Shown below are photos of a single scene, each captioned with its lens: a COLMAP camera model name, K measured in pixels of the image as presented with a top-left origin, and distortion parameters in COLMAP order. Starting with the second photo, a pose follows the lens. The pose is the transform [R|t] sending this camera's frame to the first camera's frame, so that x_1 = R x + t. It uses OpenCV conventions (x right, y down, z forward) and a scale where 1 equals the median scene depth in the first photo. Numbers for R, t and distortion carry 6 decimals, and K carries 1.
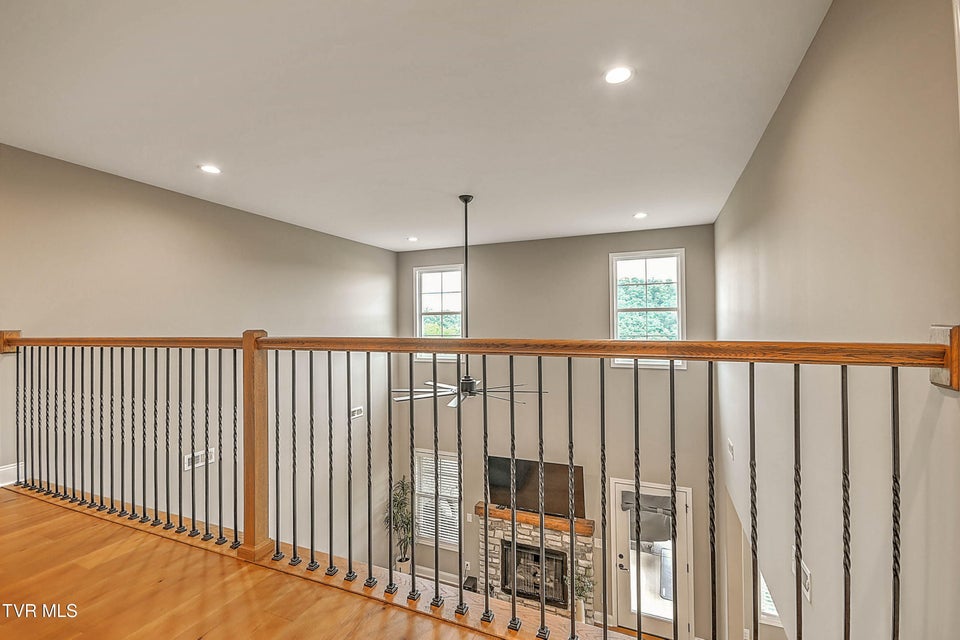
lens RADIAL K [[424.3, 0, 478.4], [0, 424.3, 319.0], [0, 0, 1]] dist [0.004157, 0.000063]
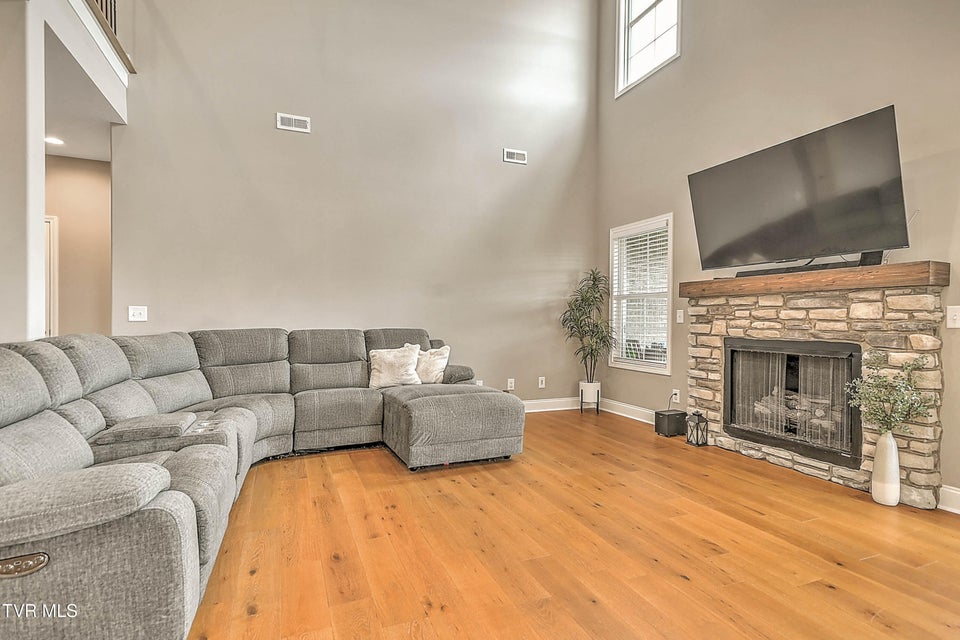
lens RADIAL K [[479.7, 0, 472.9], [0, 479.7, 324.3], [0, 0, 1]] dist [0.025763, 0.000699]
pose [[0.712632, 0.024185, -0.701121, 0.265883], [-0.007879, 0.999618, 0.026473, 0.499062], [0.701494, -0.013341, 0.712551, 0.334030]]
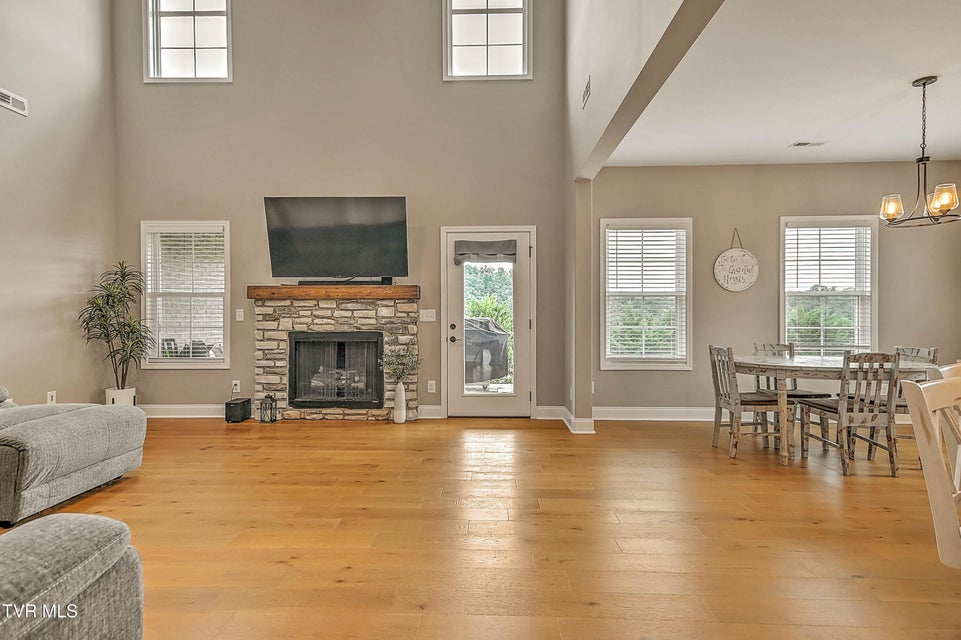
lens RADIAL K [[480.2, 0, 479.3], [0, 480.2, 320.1], [0, 0, 1]] dist [0.025763, 0.000699]
pose [[0.929104, 0.008540, 0.369721, 0.052161], [-0.013022, 0.999869, 0.009626, 0.499302], [-0.369590, -0.013758, 0.929093, 0.155556]]
